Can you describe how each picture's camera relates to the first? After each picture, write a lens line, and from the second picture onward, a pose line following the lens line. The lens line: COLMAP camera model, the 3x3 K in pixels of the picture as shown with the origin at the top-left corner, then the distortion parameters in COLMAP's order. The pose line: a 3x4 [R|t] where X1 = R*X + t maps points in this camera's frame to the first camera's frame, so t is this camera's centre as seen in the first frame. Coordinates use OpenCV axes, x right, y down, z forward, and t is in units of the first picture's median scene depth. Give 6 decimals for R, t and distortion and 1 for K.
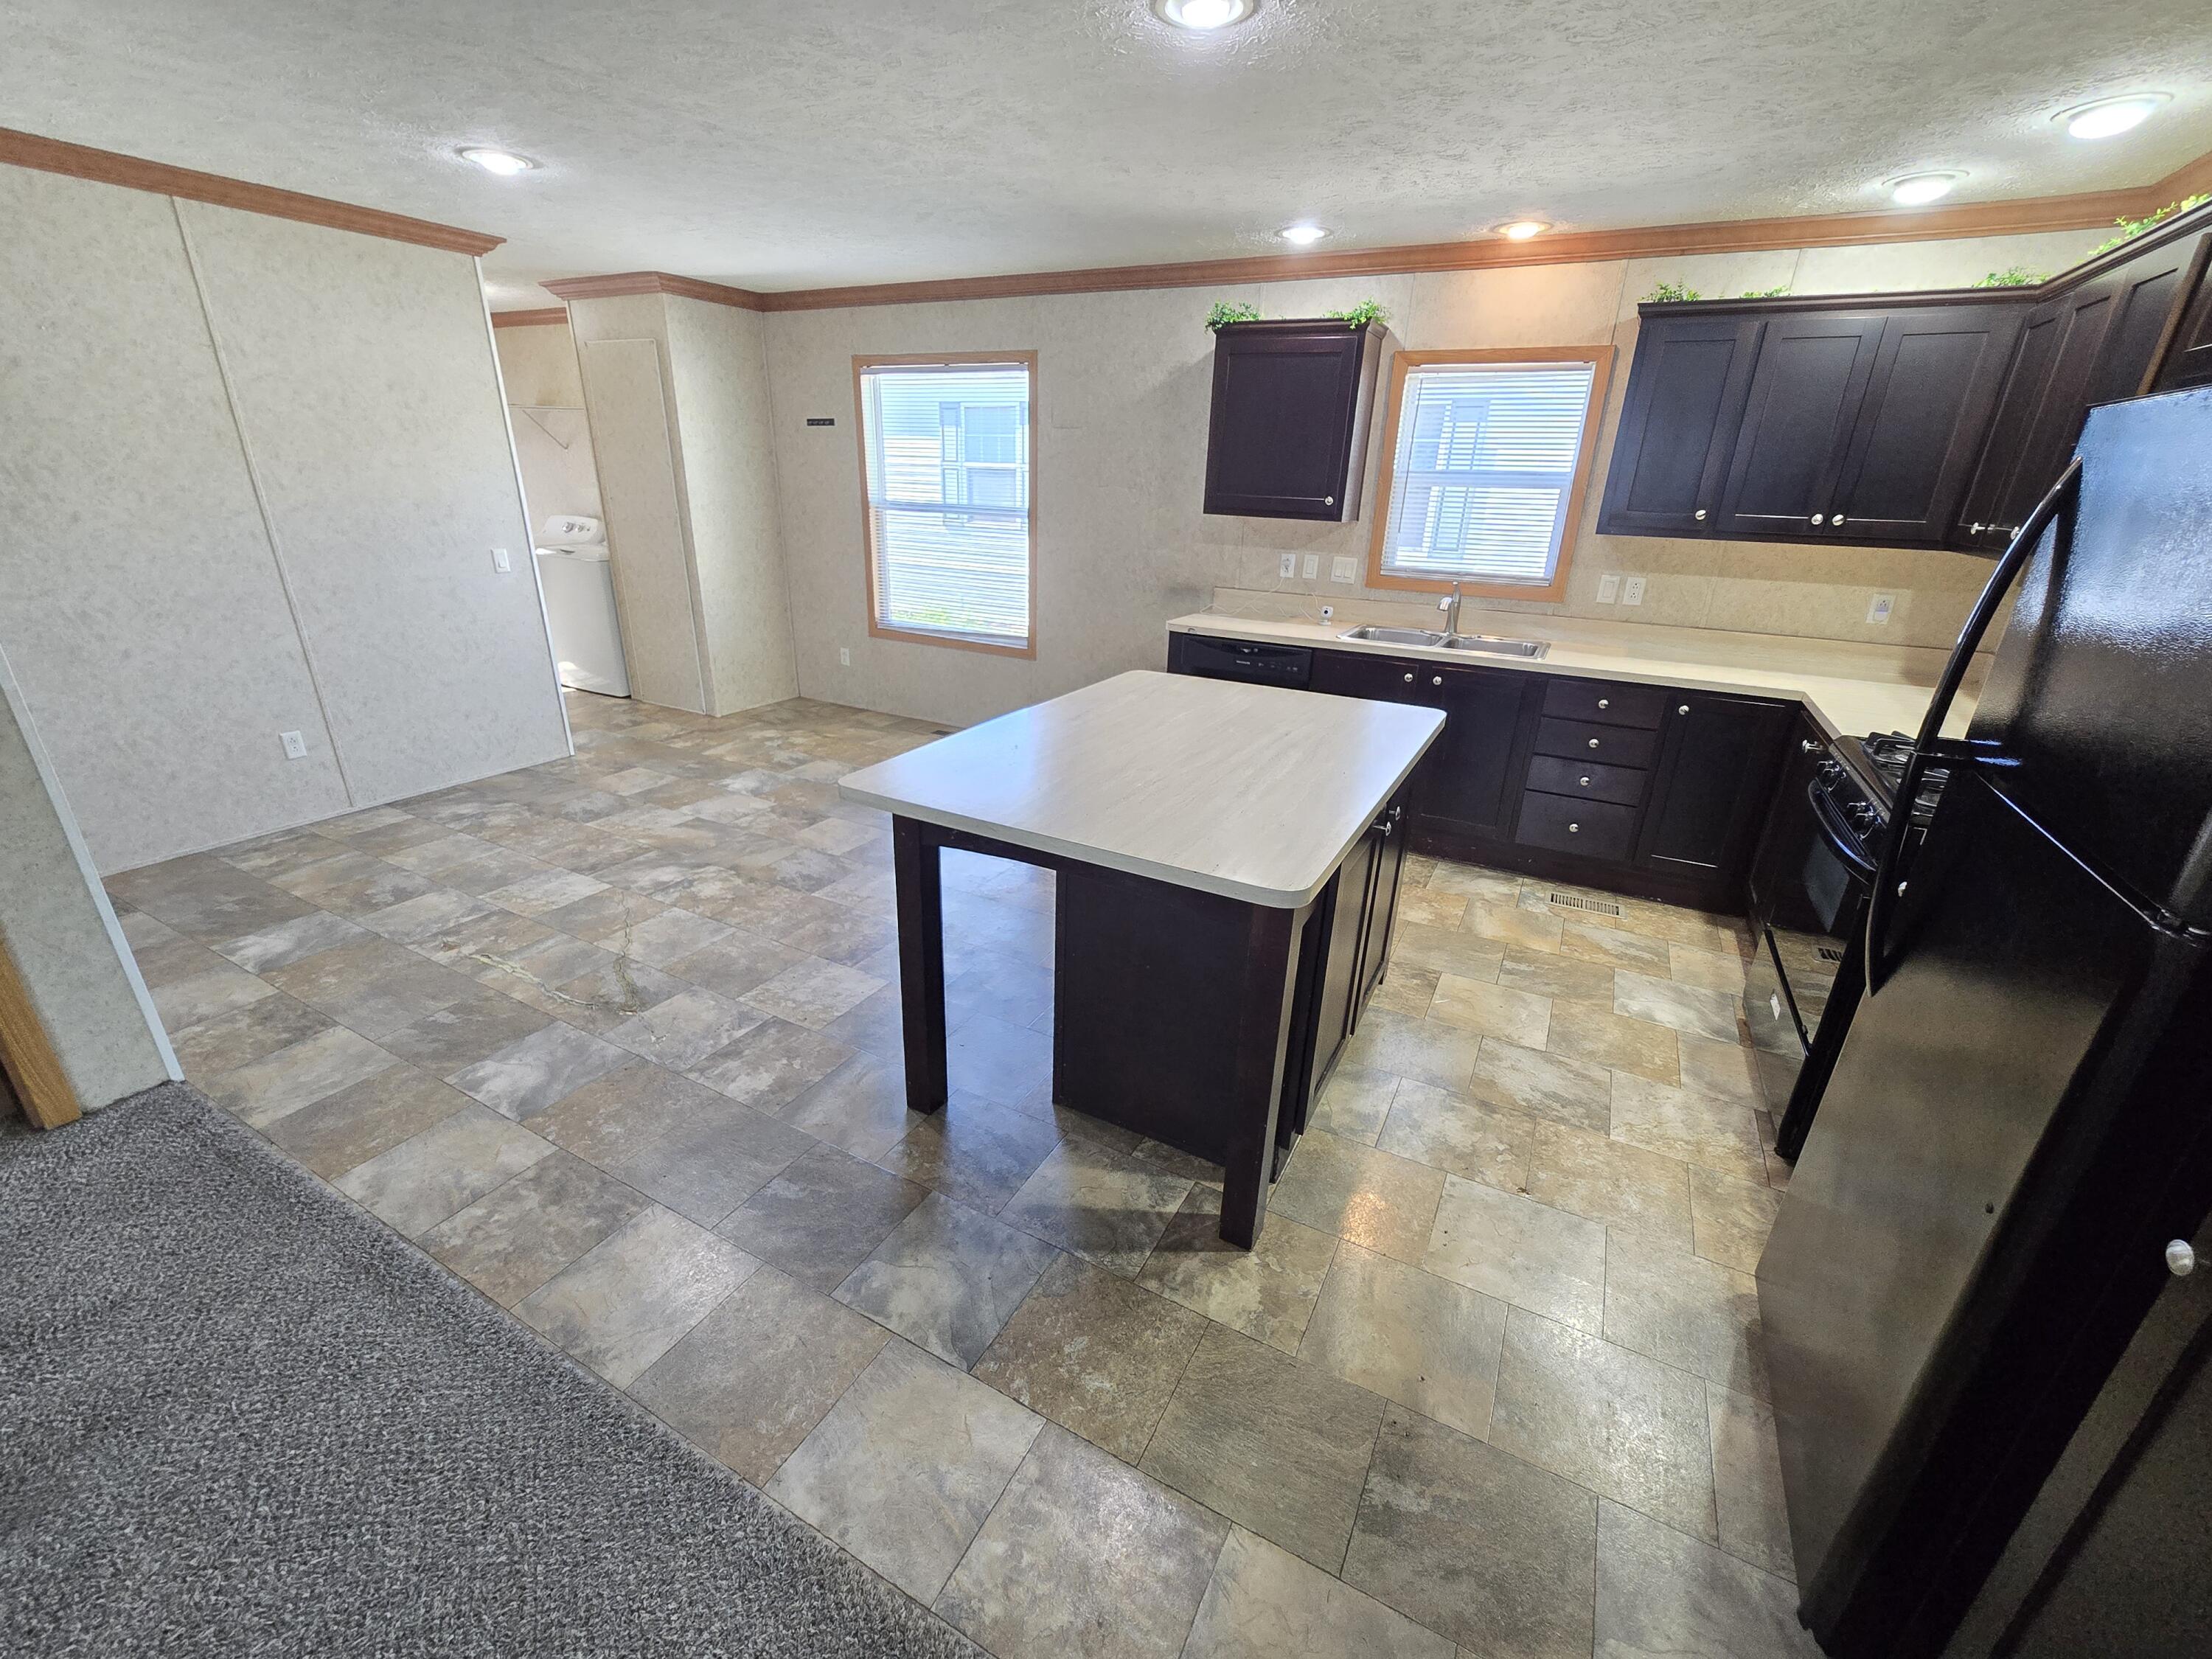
lens RADIAL K [[915.6, 0, 1106.0], [0, 915.6, 829.5], [0, 0, 1]] dist [-0.001761, -0.000448]
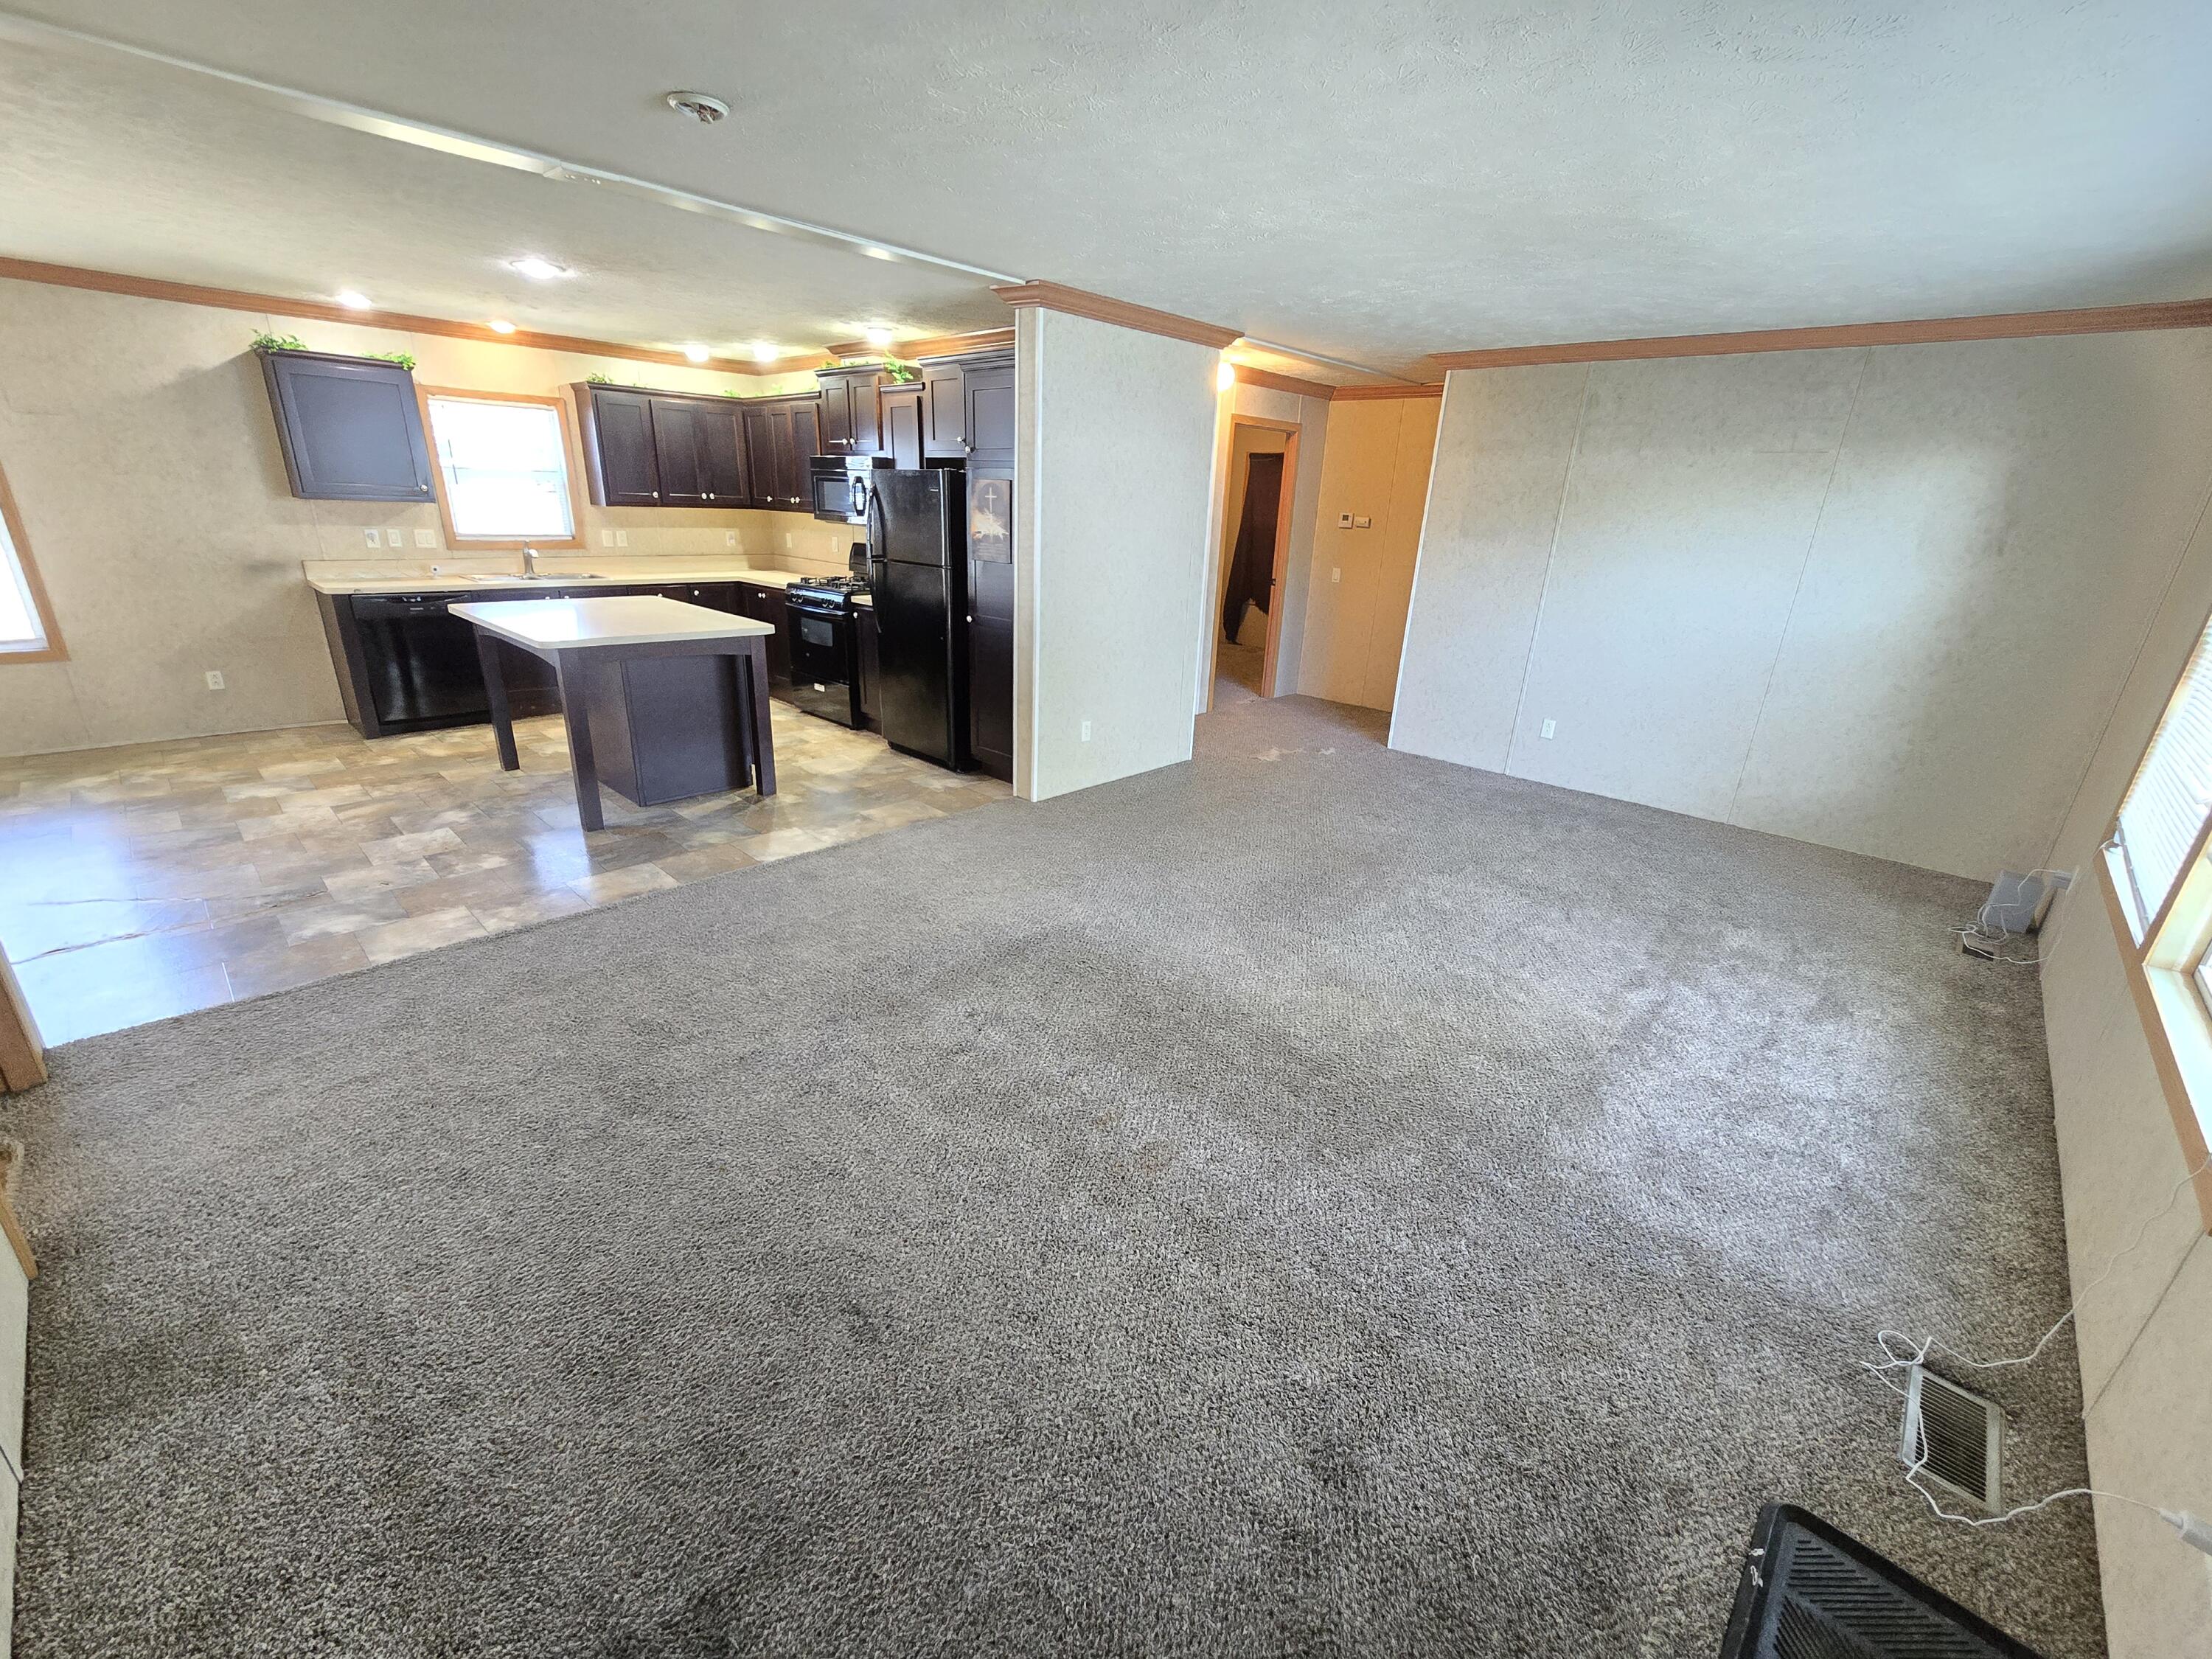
lens RADIAL K [[915.6, 0, 1106.0], [0, 915.6, 829.5], [0, 0, 1]] dist [-0.001761, -0.000448]
pose [[0.257310, -0.342877, 0.903453, -1.160629], [0.322230, 0.911867, 0.254297, 0.124905], [-0.911021, 0.225687, 0.345118, -0.403266]]
